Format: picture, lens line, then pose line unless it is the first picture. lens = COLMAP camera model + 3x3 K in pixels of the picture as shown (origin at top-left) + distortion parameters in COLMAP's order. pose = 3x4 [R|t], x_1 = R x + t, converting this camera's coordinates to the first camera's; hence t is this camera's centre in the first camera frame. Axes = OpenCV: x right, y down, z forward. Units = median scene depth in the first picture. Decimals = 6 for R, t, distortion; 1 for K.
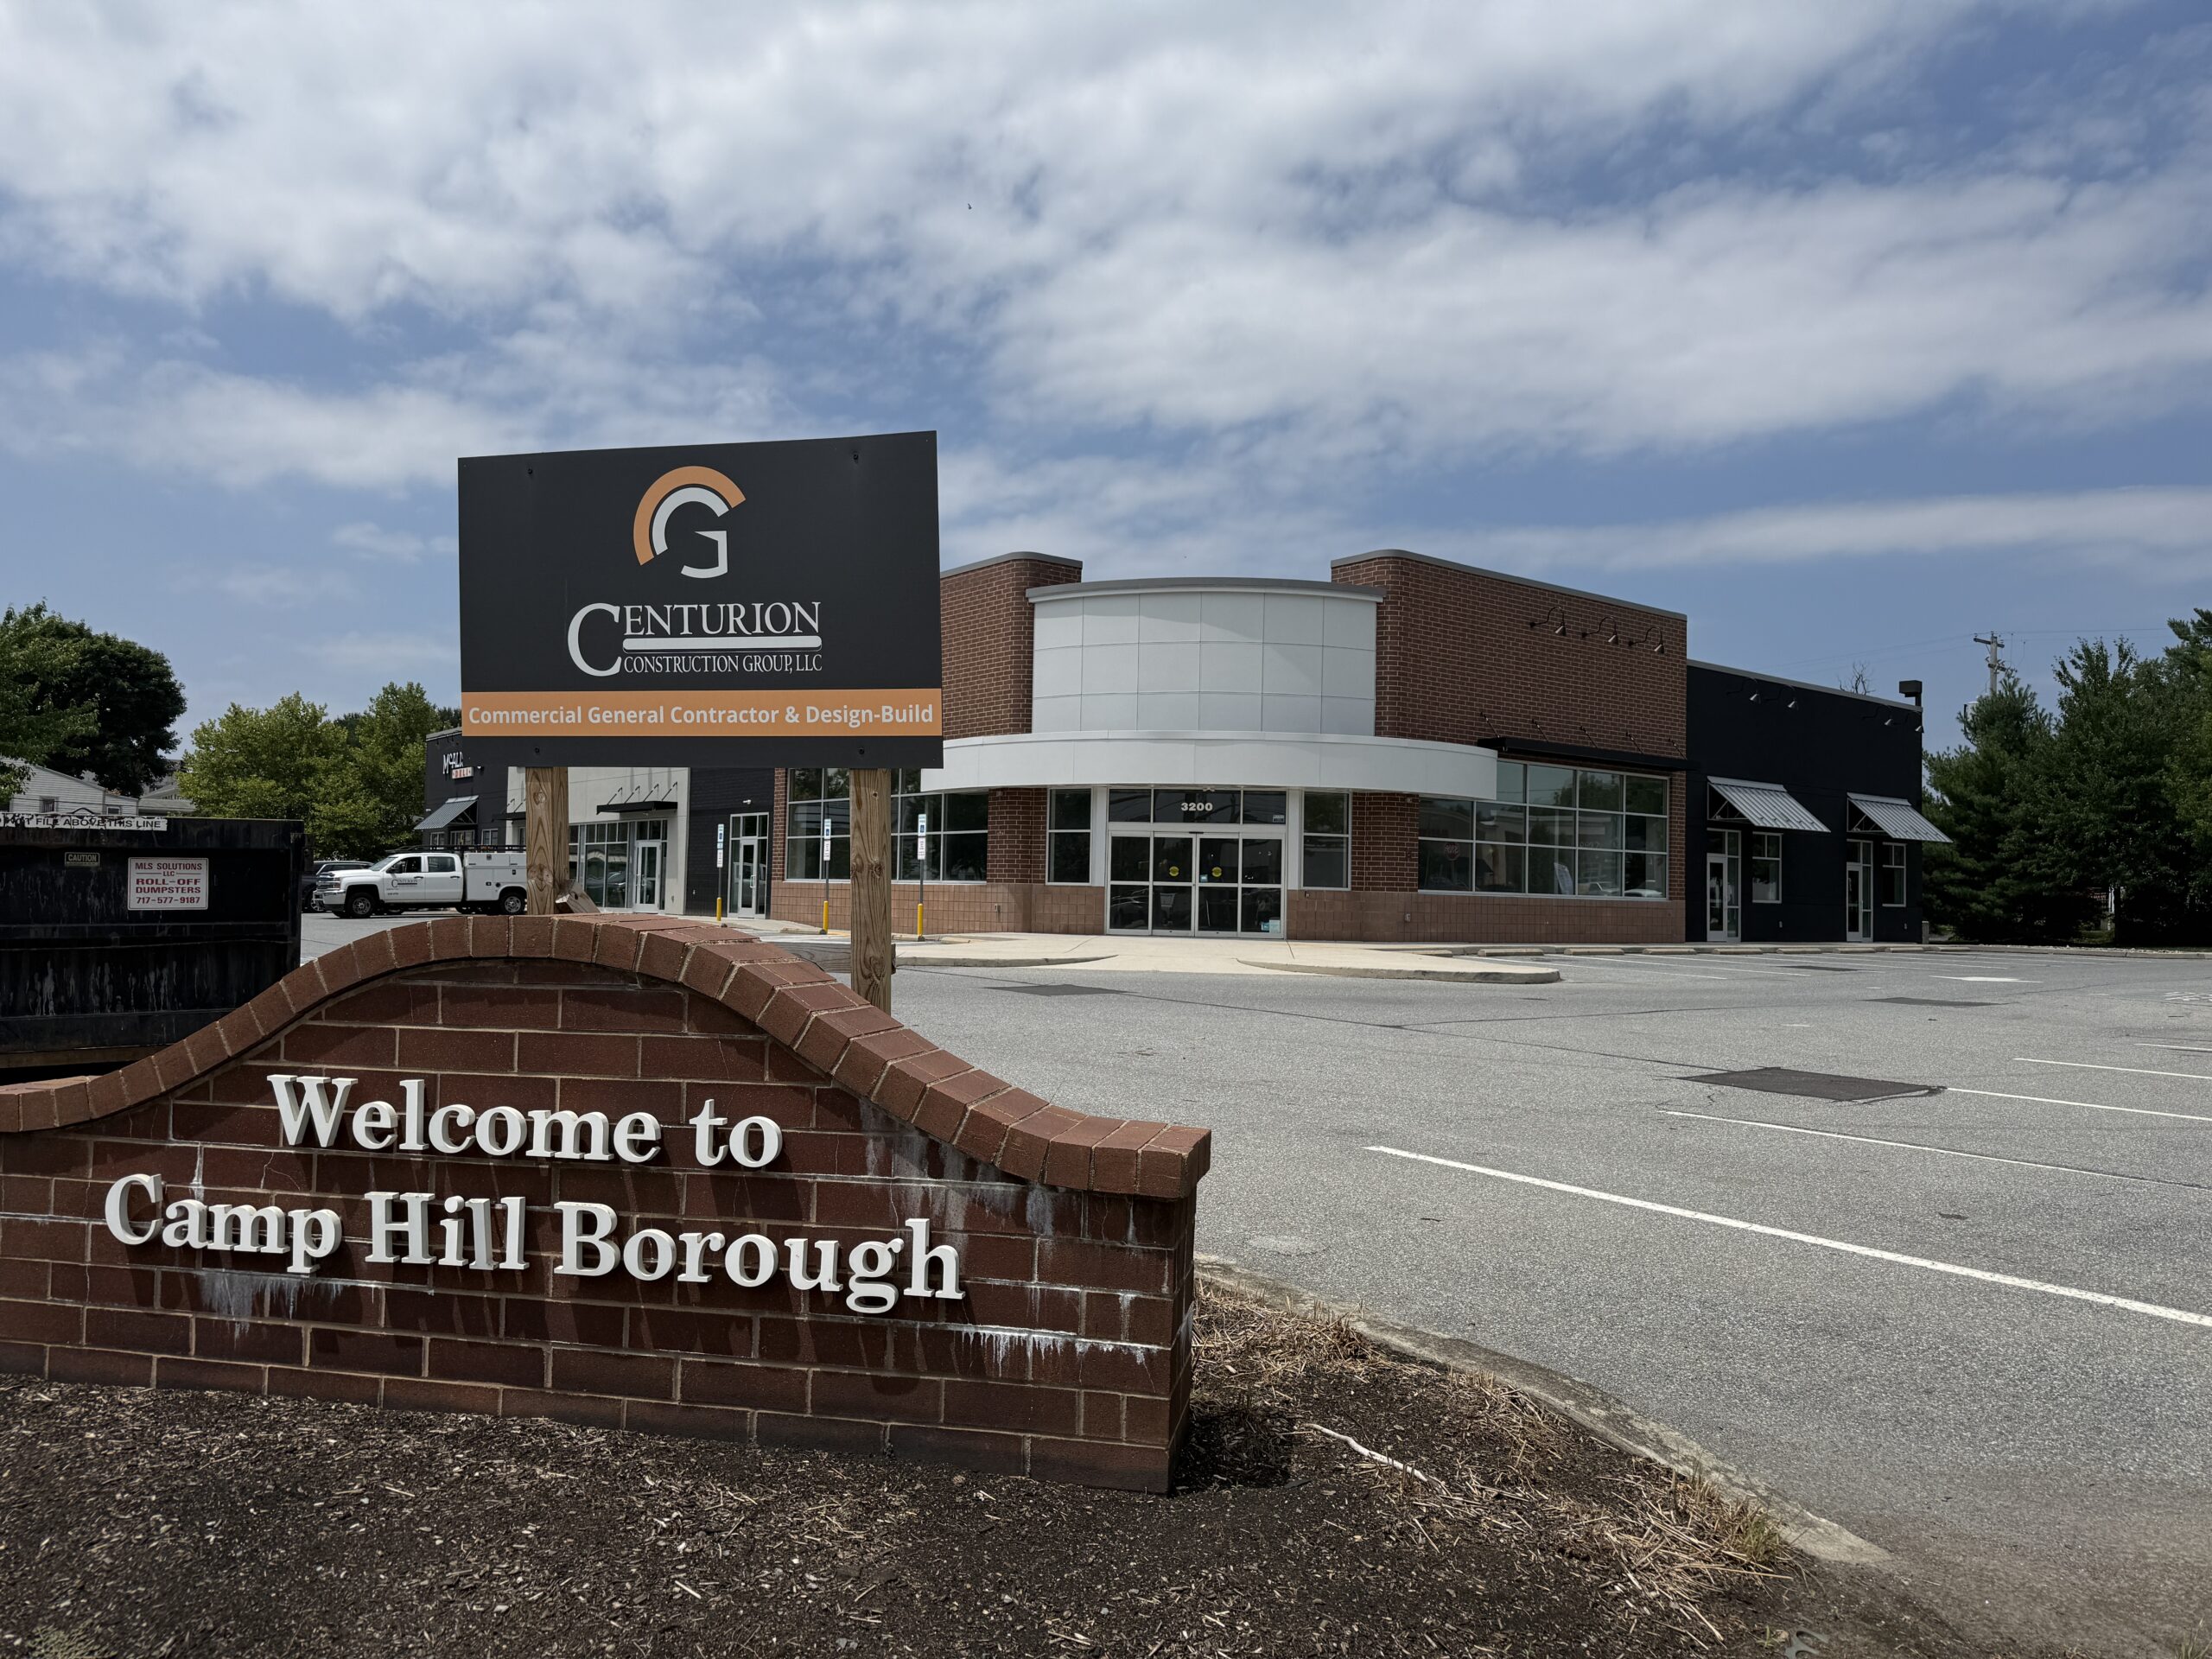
lens RADIAL K [[1534.3, 0, 1106.6], [0, 1534.3, 829.9], [0, 0, 1]] dist [0.137683, -0.196092]
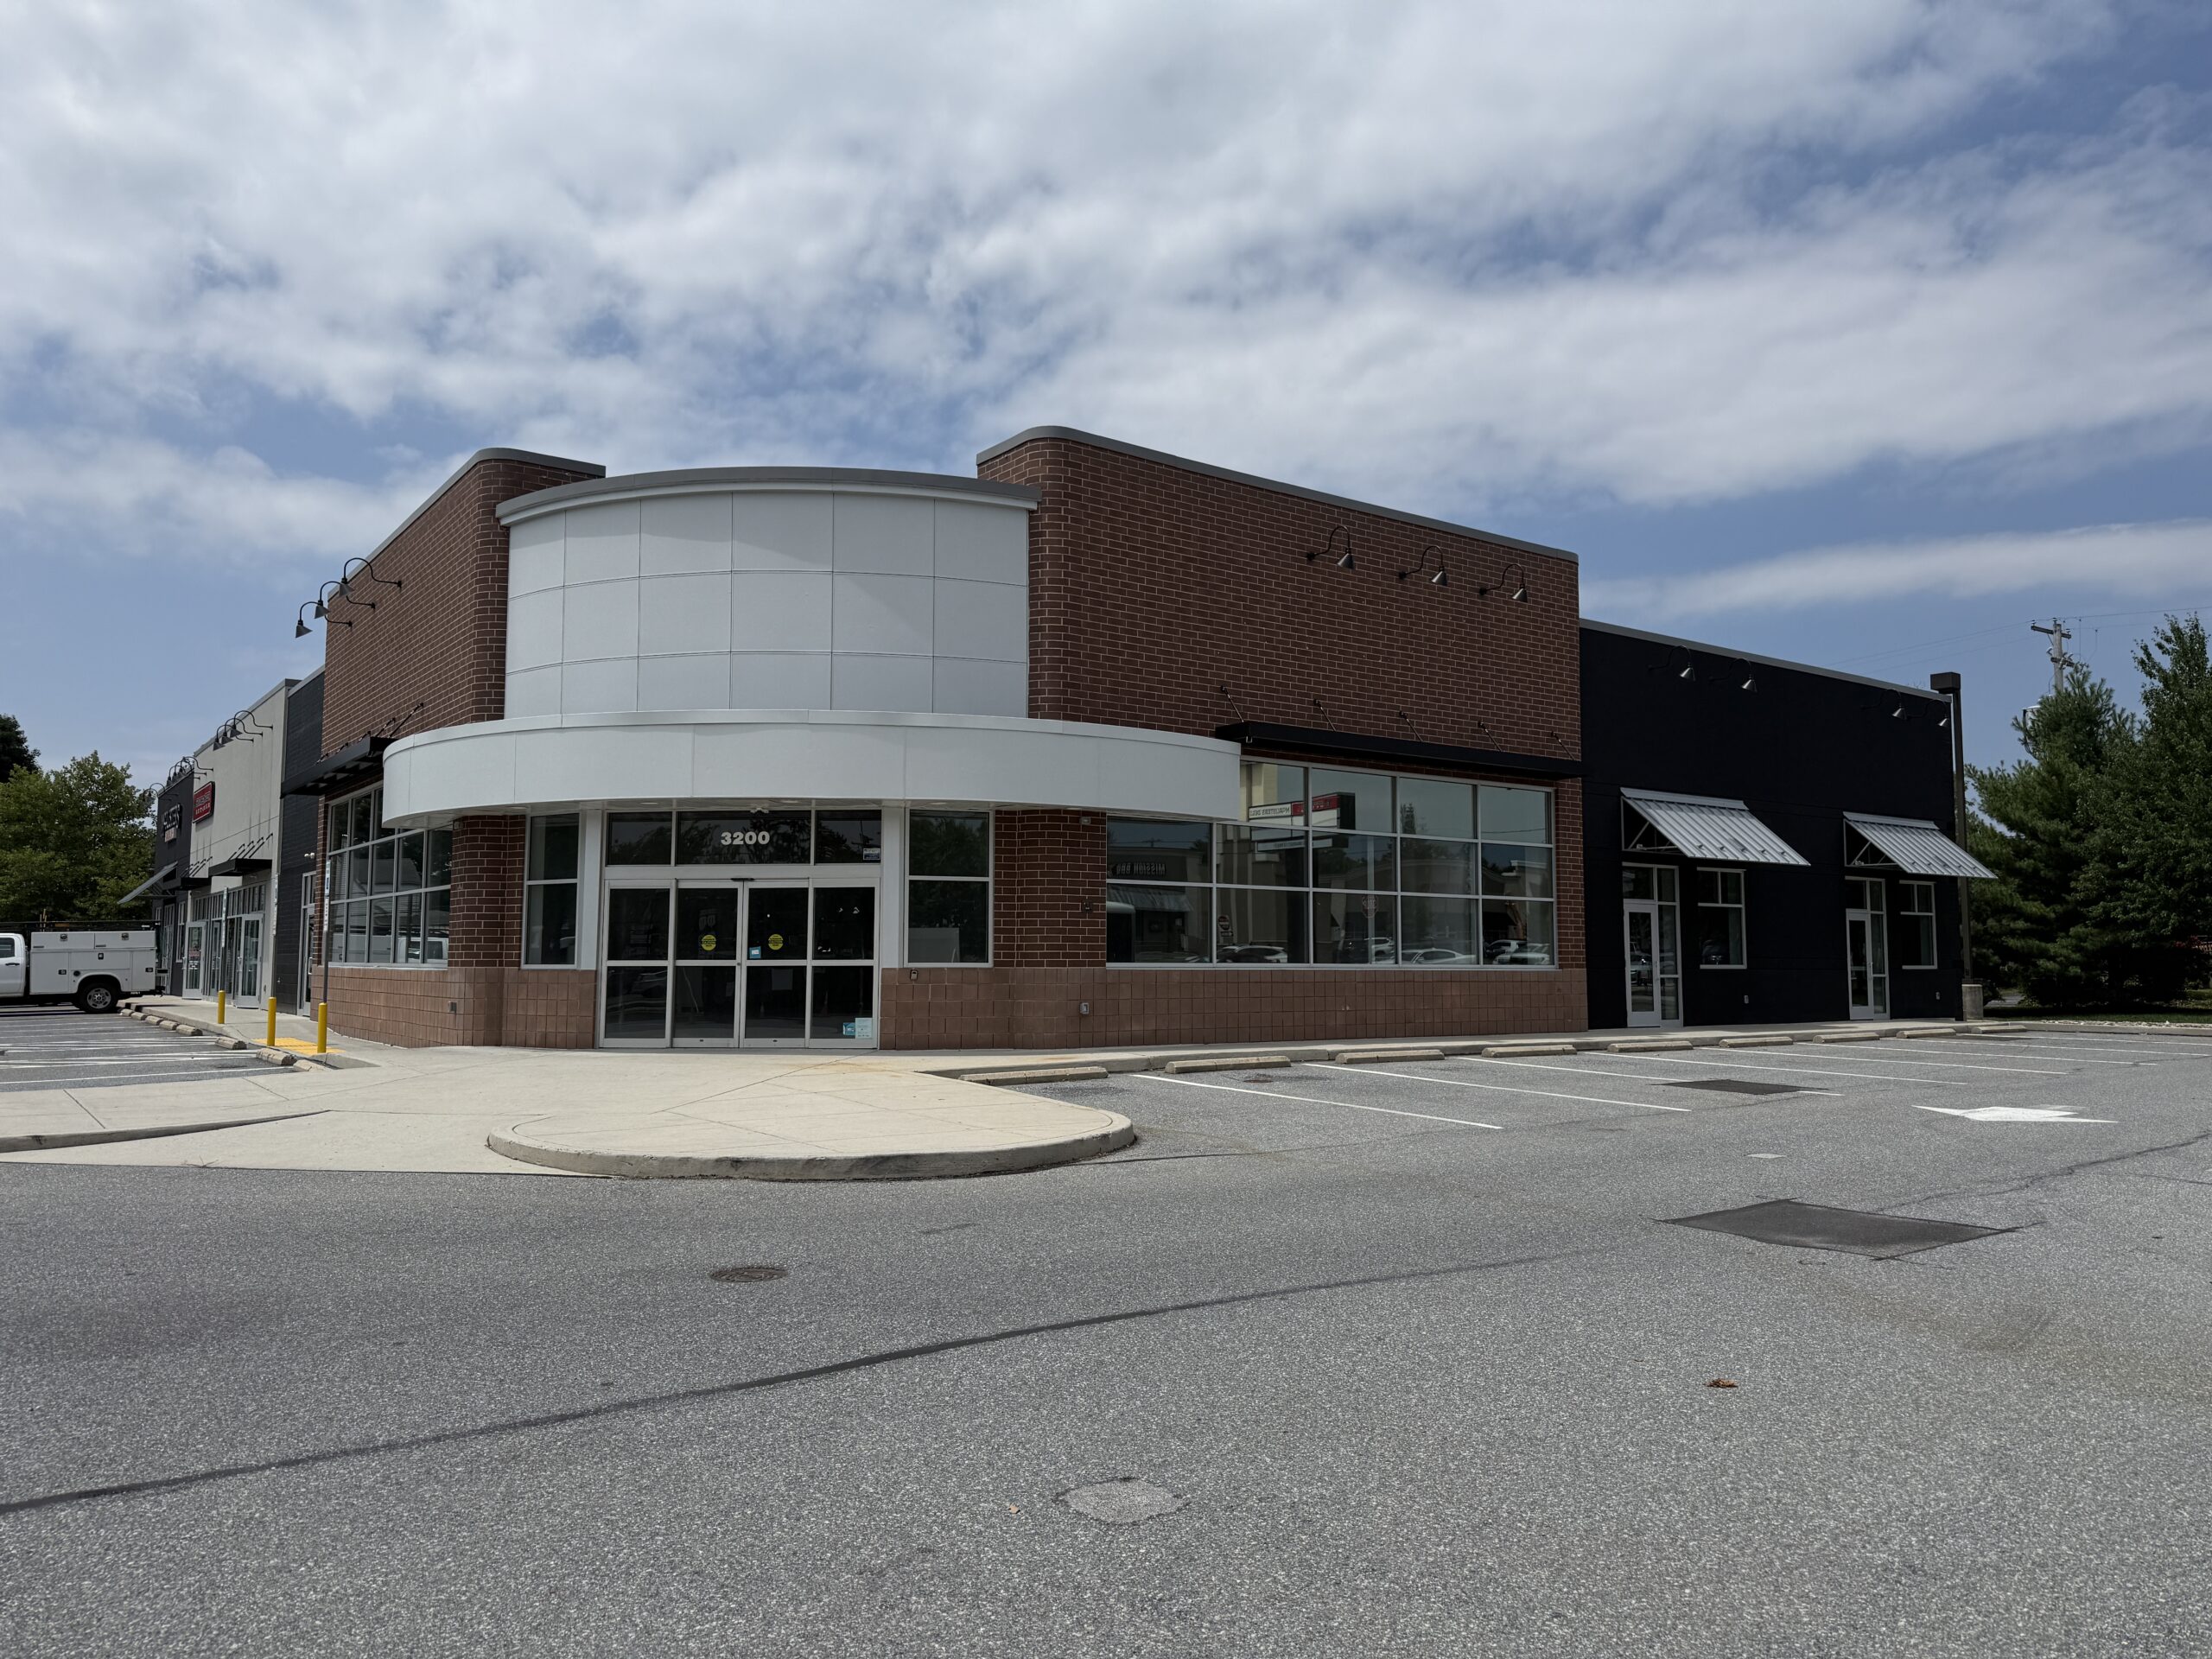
lens RADIAL K [[1566.9, 0, 1106.0], [0, 1566.9, 829.5], [0, 0, 1]] dist [0.149577, -0.179590]
pose [[0.999306, -0.021052, -0.030729, 0.179718], [0.019828, 0.999018, -0.039621, 0.007846], [0.031533, 0.038985, 0.998742, 0.289670]]
